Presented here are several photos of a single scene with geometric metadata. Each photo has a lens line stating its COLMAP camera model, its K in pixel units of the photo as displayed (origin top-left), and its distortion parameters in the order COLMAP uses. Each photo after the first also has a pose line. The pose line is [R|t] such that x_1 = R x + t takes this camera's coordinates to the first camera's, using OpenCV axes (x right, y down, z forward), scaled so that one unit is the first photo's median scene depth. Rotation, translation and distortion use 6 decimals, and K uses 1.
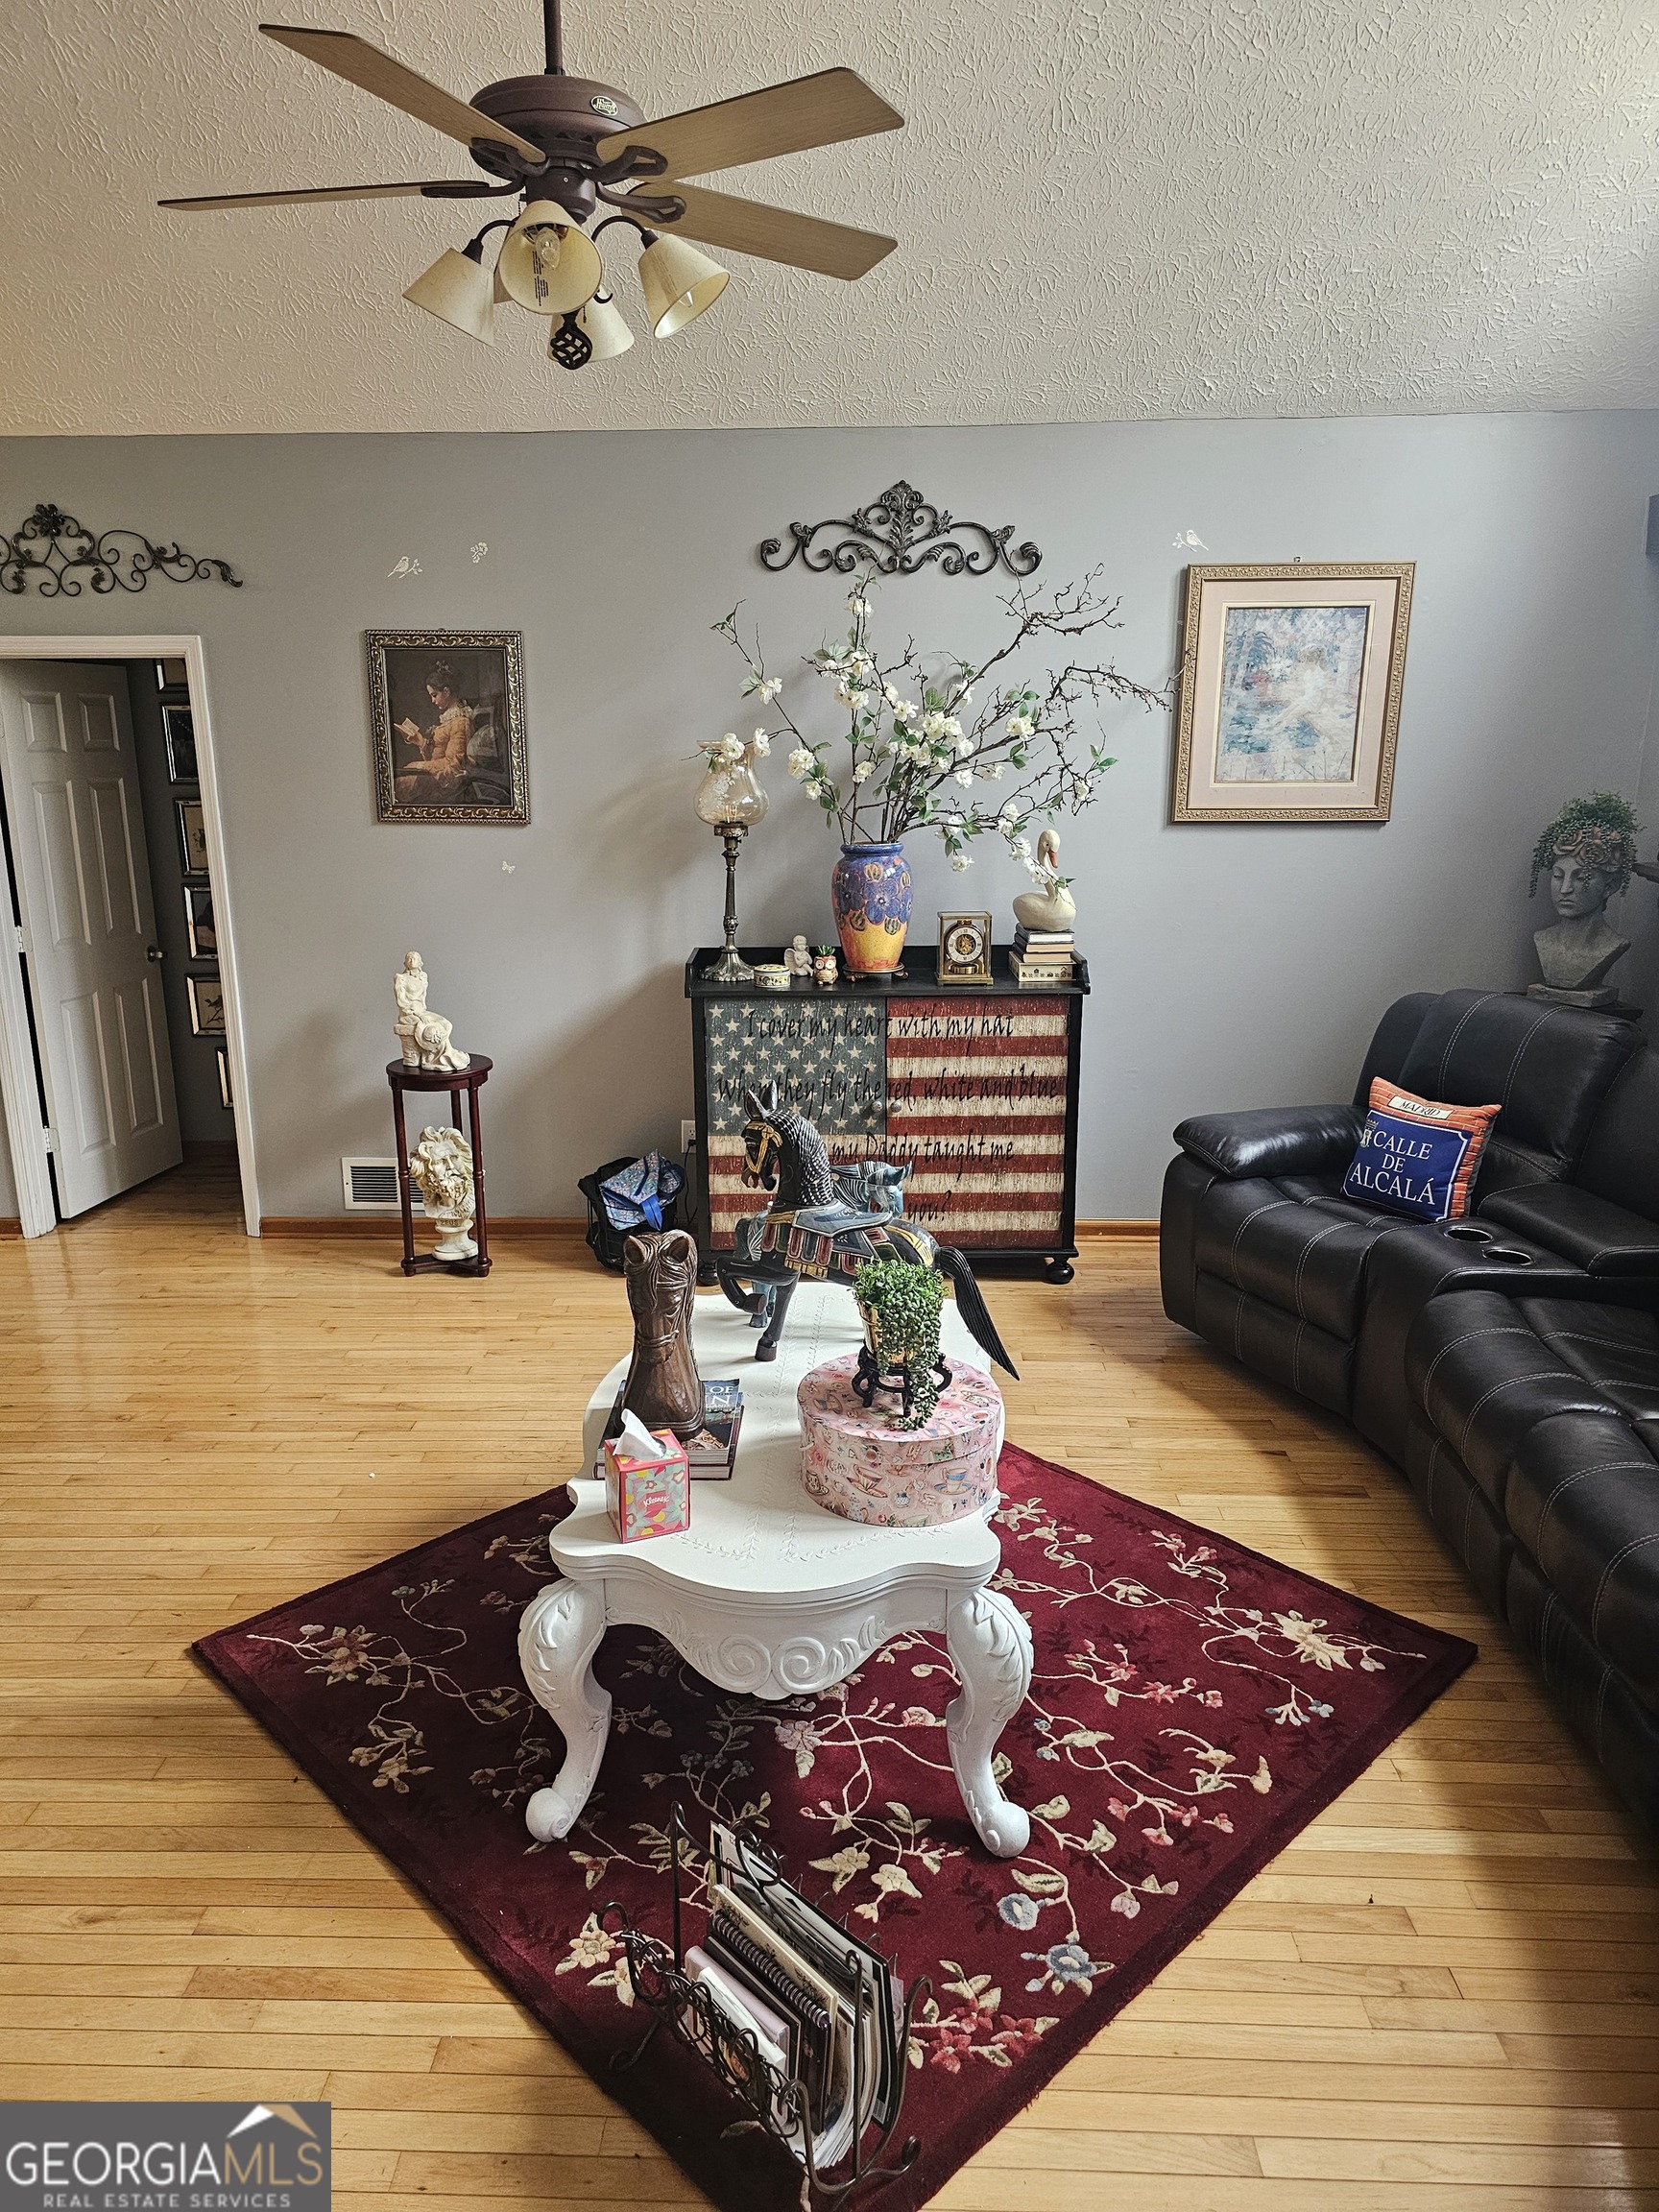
lens RADIAL K [[1492.7, 0, 833.0], [0, 1492.7, 1100.9], [0, 0, 1]] dist [0.061473, -0.051253]
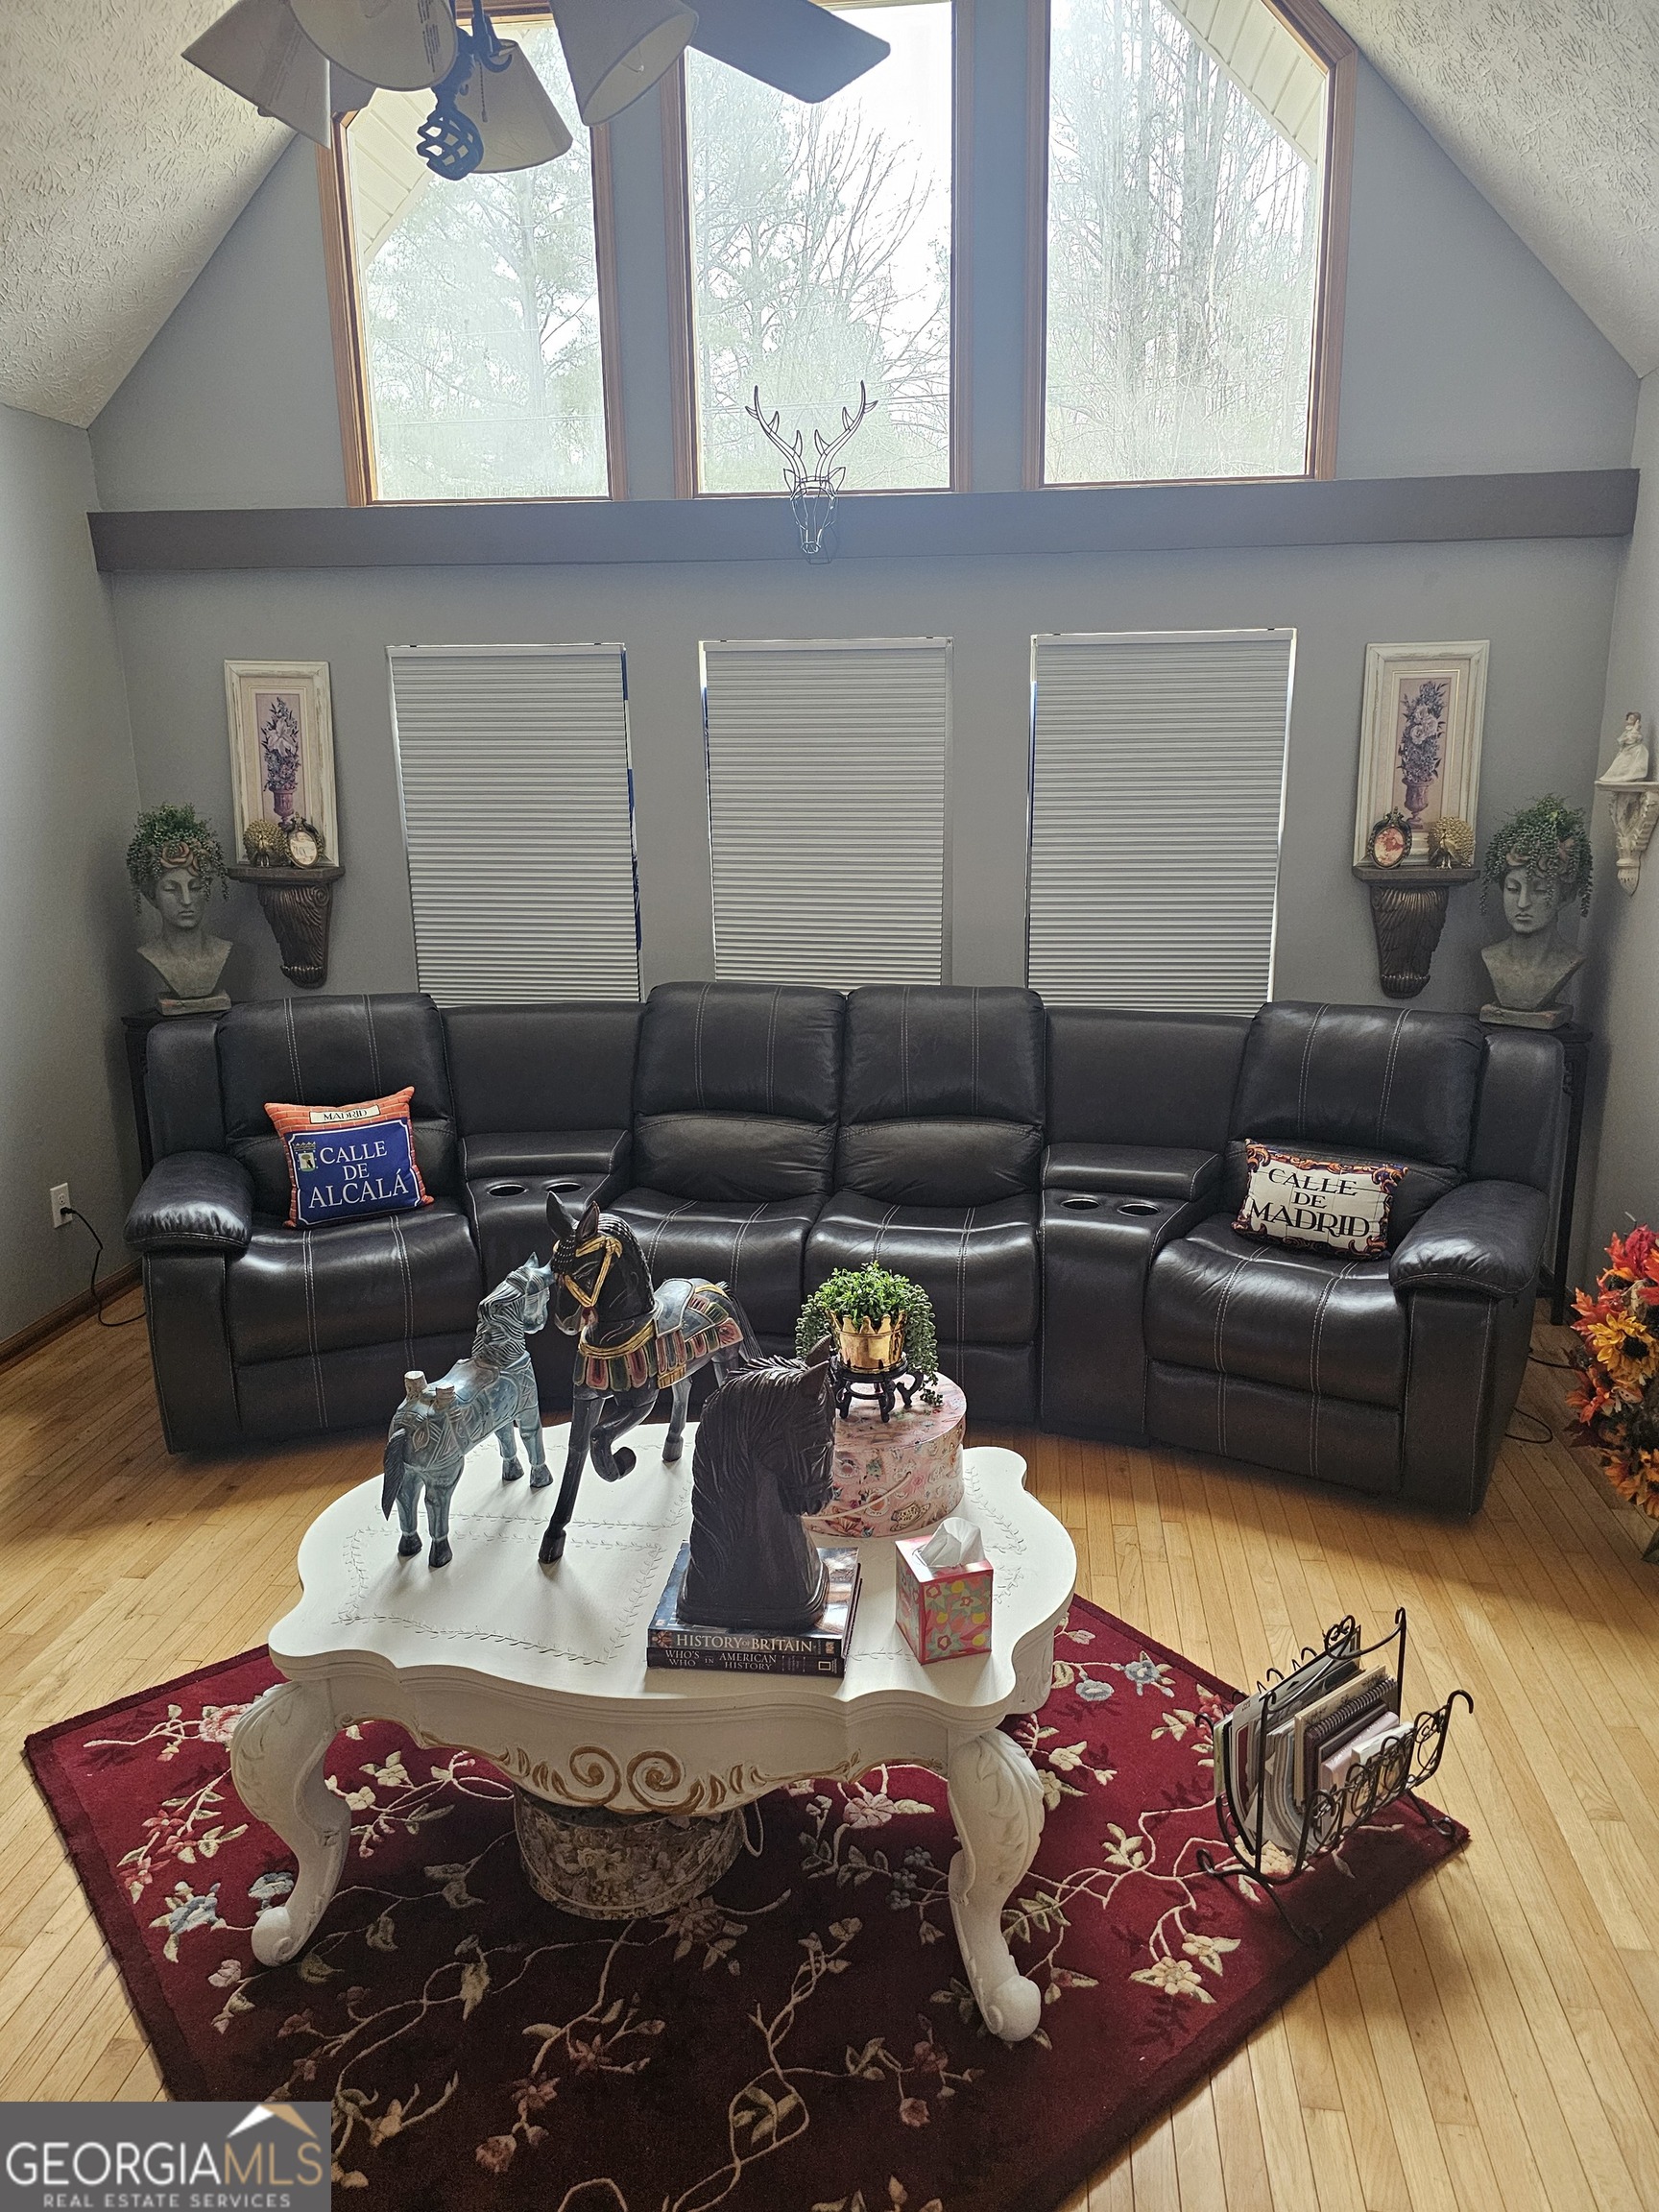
lens RADIAL K [[1492.7, 0, 837.7], [0, 1492.7, 1108.1], [0, 0, 1]] dist [0.061473, -0.051253]
pose [[0.078735, -0.245923, 0.966086, -0.912822], [0.256871, 0.941376, 0.218698, -0.220016], [-0.963233, 0.230940, 0.137289, 0.878817]]
